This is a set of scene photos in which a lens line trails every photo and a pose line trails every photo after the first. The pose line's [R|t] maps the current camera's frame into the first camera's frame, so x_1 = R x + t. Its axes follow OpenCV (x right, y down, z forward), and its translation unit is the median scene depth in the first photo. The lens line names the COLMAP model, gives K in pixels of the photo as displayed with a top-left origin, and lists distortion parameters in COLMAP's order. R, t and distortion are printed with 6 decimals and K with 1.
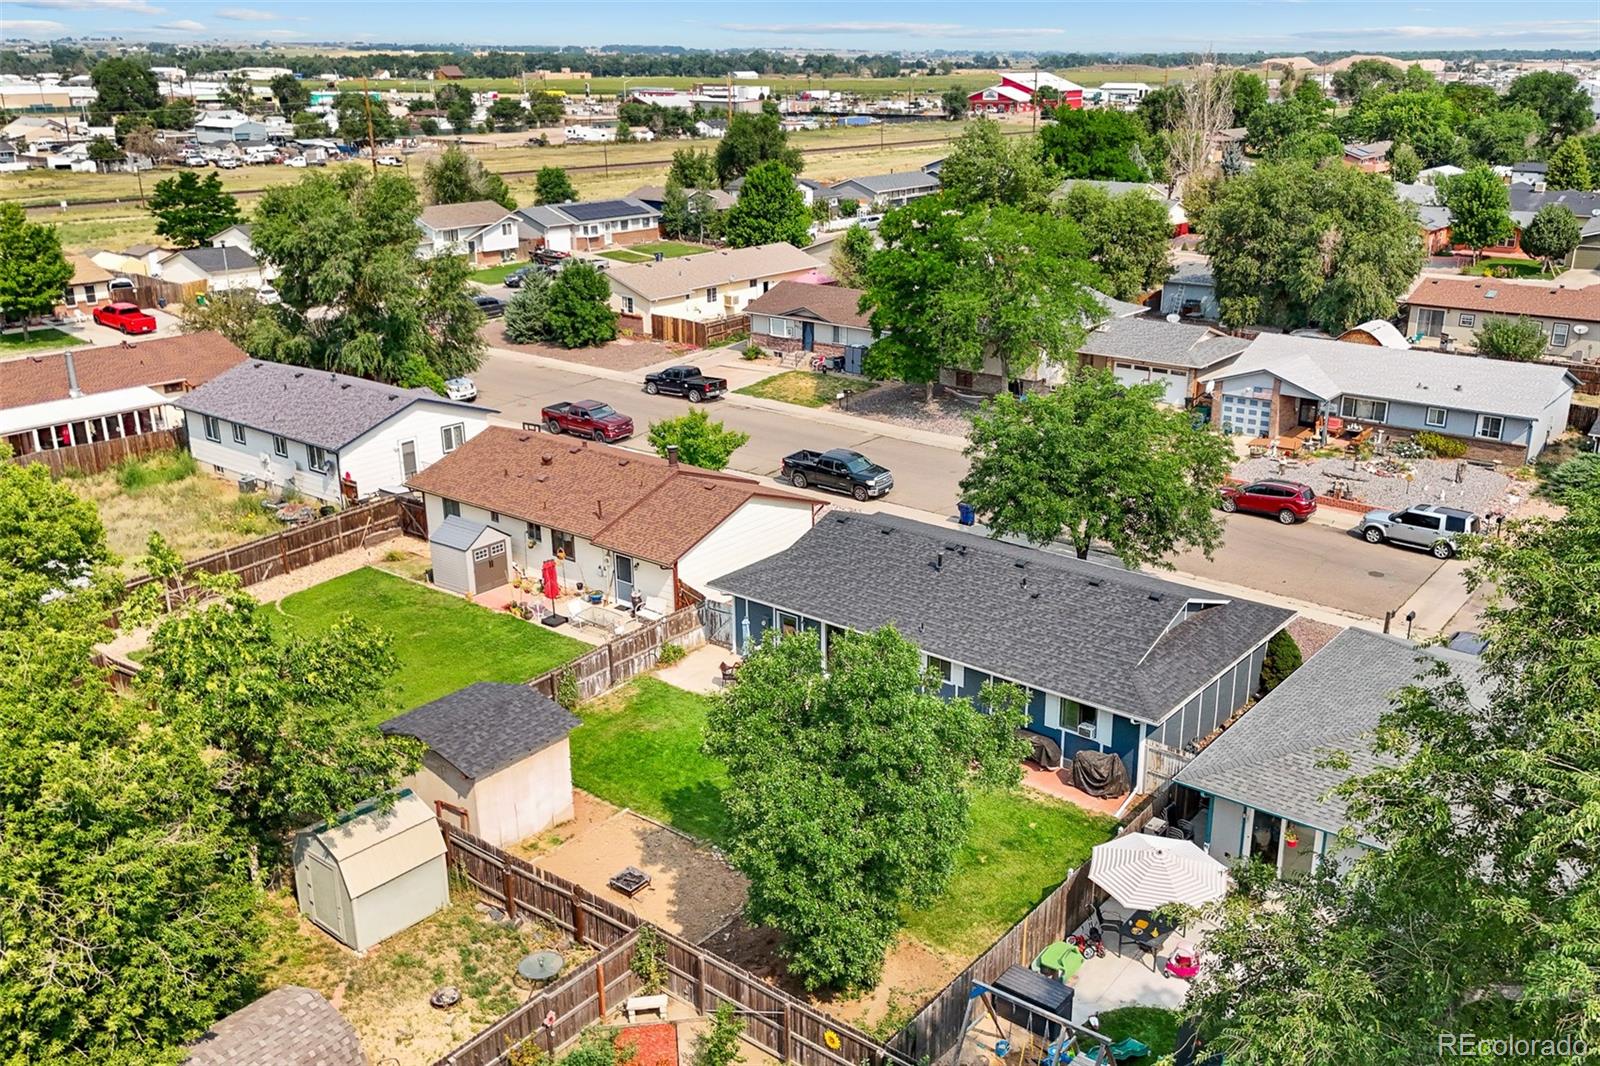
lens RADIAL K [[1385.4, 0, 849.7], [0, 1385.4, 532.1], [0, 0, 1]] dist [0.117046, -0.174324]
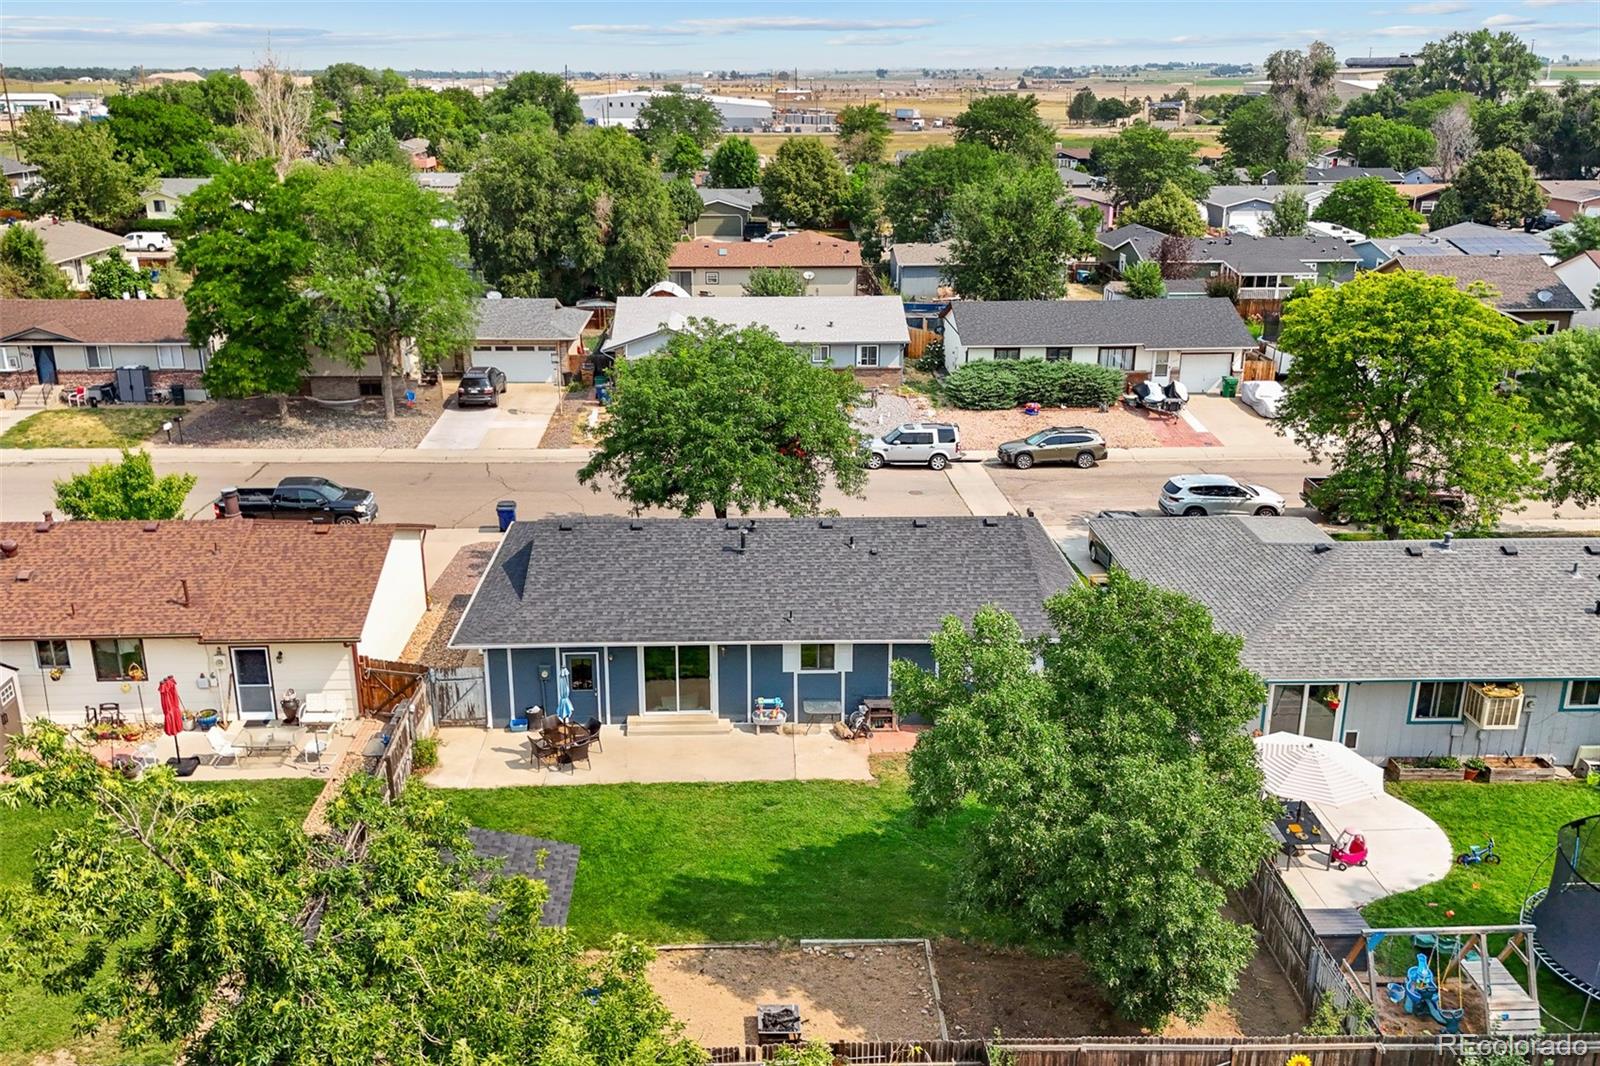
lens RADIAL K [[1379.5, 0, 781.3], [0, 1379.5, 535.4], [0, 0, 1]] dist [0.096183, -0.100738]
pose [[0.772597, -0.201950, 0.601922, -0.353944], [0.206911, 0.976393, 0.062008, -0.025394], [-0.600235, 0.076637, 0.796144, 0.271203]]
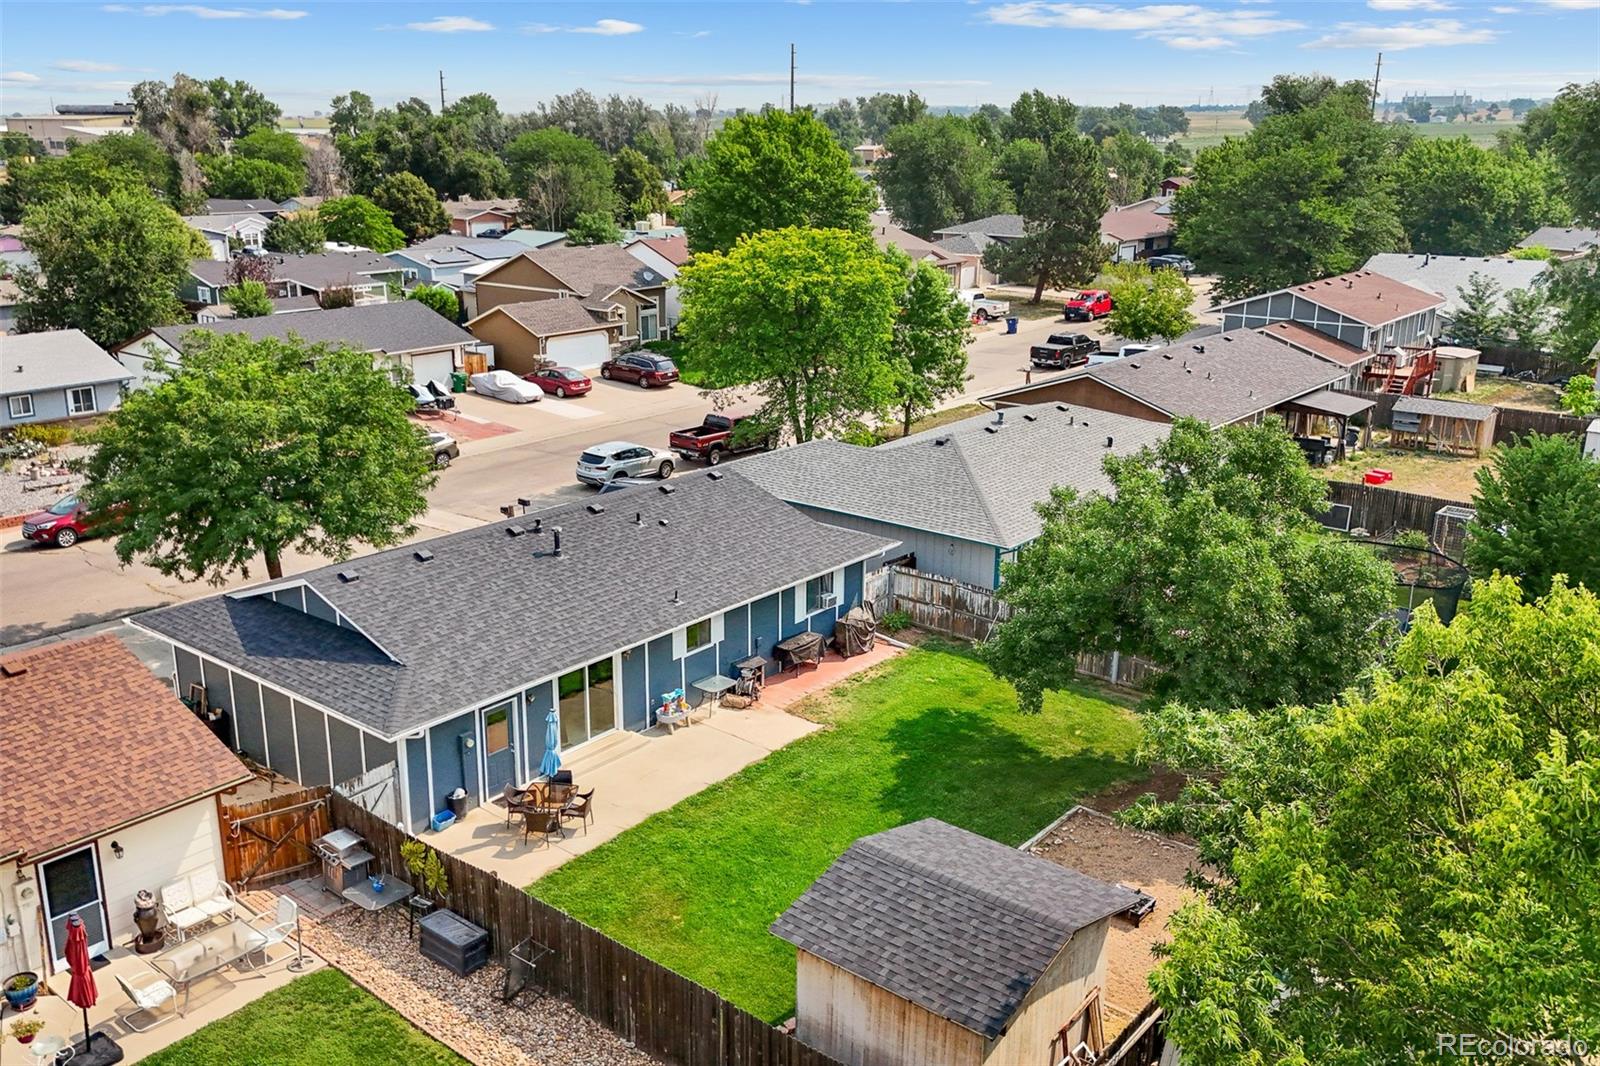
lens RADIAL K [[1395.6, 0, 800.0], [0, 1395.6, 533.0], [0, 0, 1]] dist [-0.000419, -0.007177]
pose [[0.011791, -0.280873, 0.959672, -0.539540], [0.316860, 0.911328, 0.262831, -0.115063], [-0.948399, 0.300983, 0.099743, 0.678920]]
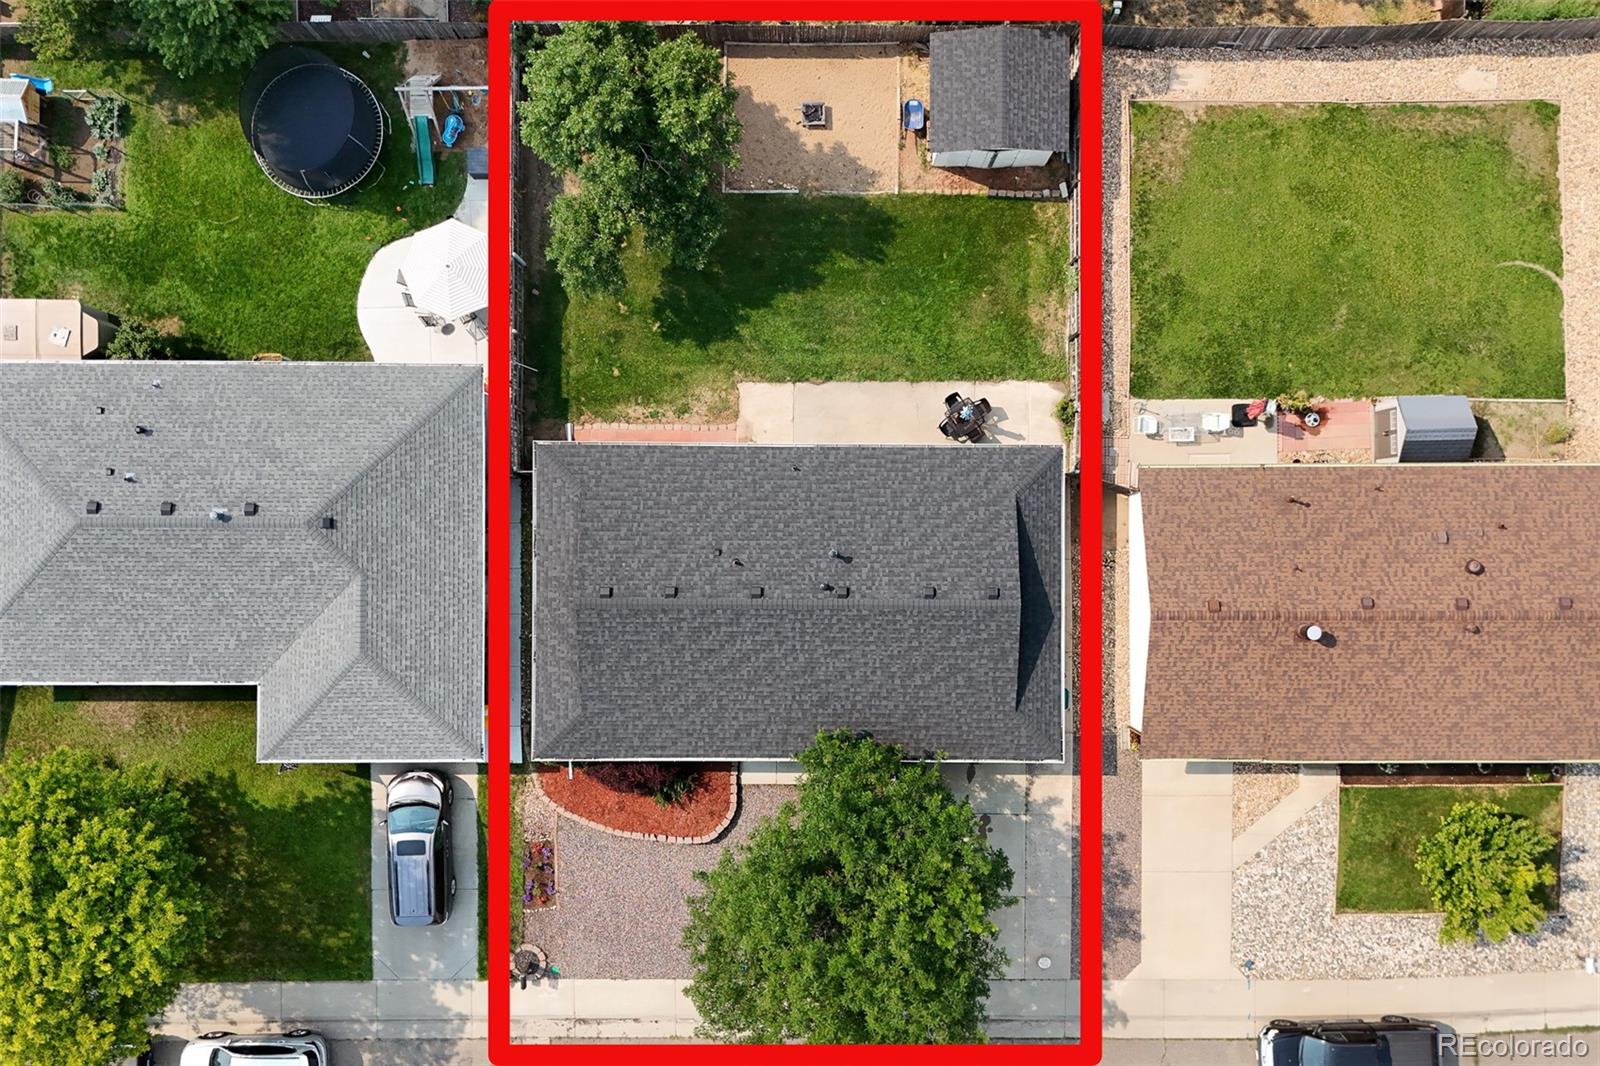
lens RADIAL K [[1354.5, 0, 792.3], [0, 1354.5, 539.7], [0, 0, 1]] dist [0.094008, -0.101232]
pose [[-0.793106, 0.609067, 0.004564, 0.065326], [-0.203259, -0.271726, 0.940665, -0.708686], [0.574168, 0.745119, 0.339305, 0.560529]]
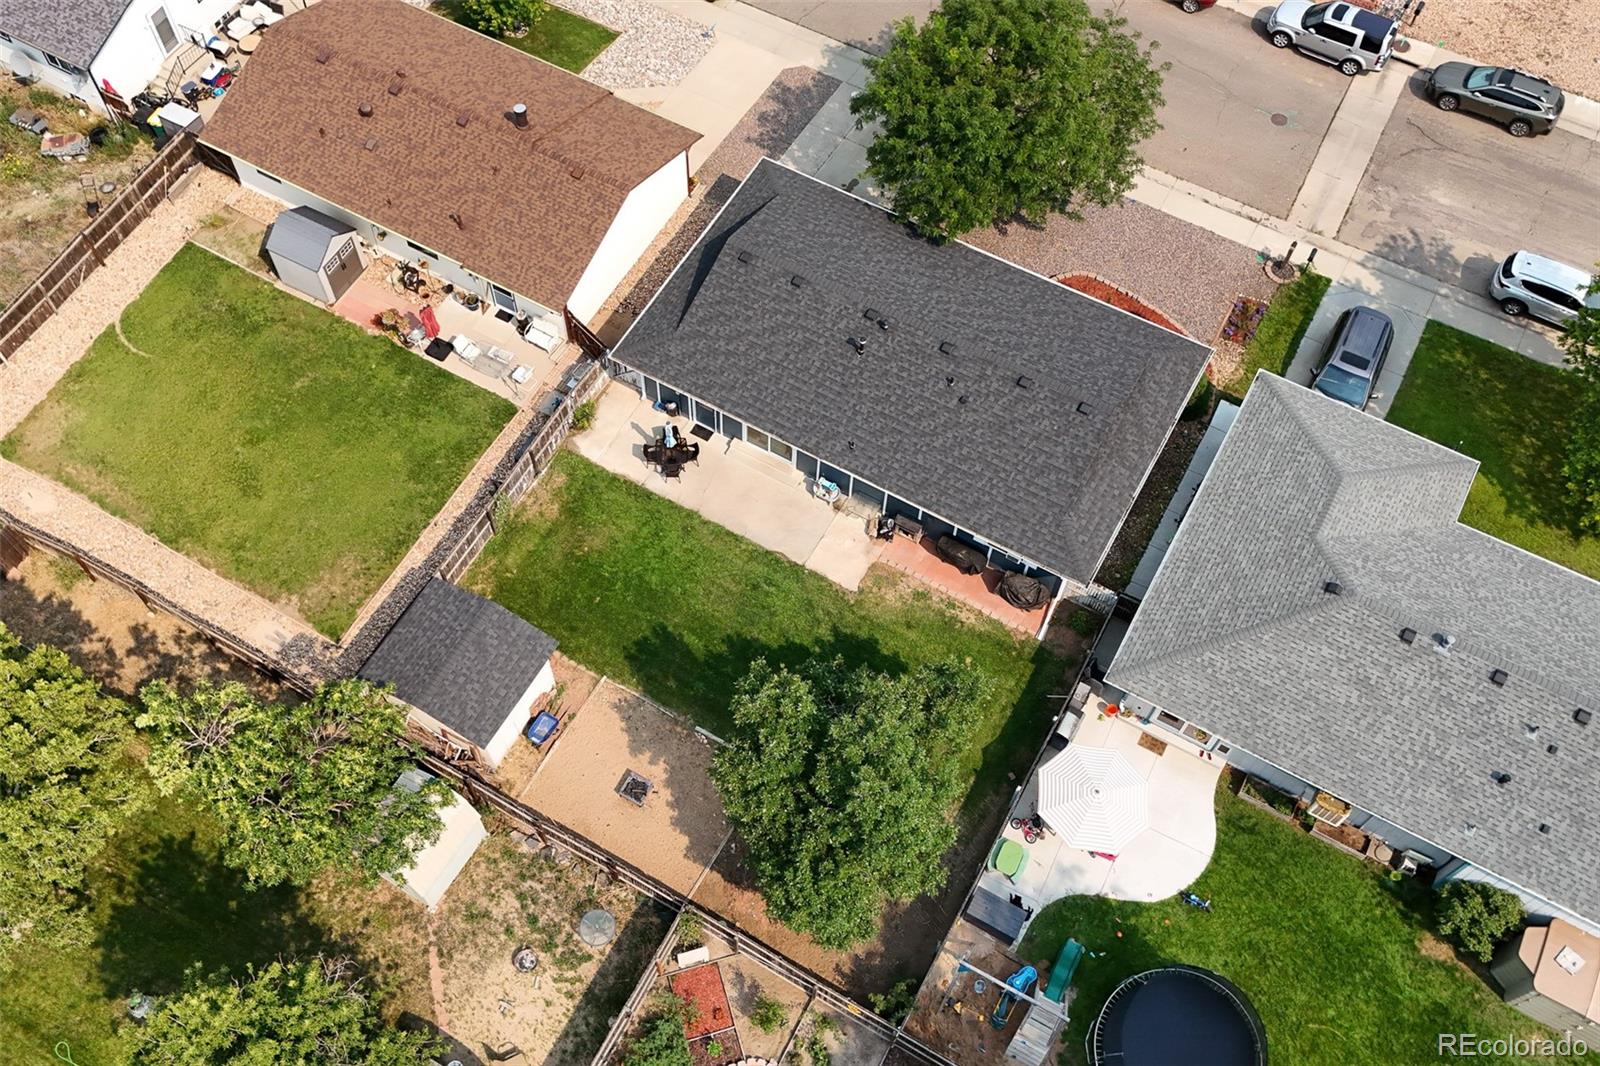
lens RADIAL K [[1379.5, 0, 781.3], [0, 1379.5, 535.4], [0, 0, 1]] dist [0.096183, -0.100738]
pose [[0.990092, -0.118012, 0.076102, -0.066031], [0.037418, 0.744077, 0.667045, -0.440908], [-0.135345, -0.657588, 0.741120, 0.179023]]
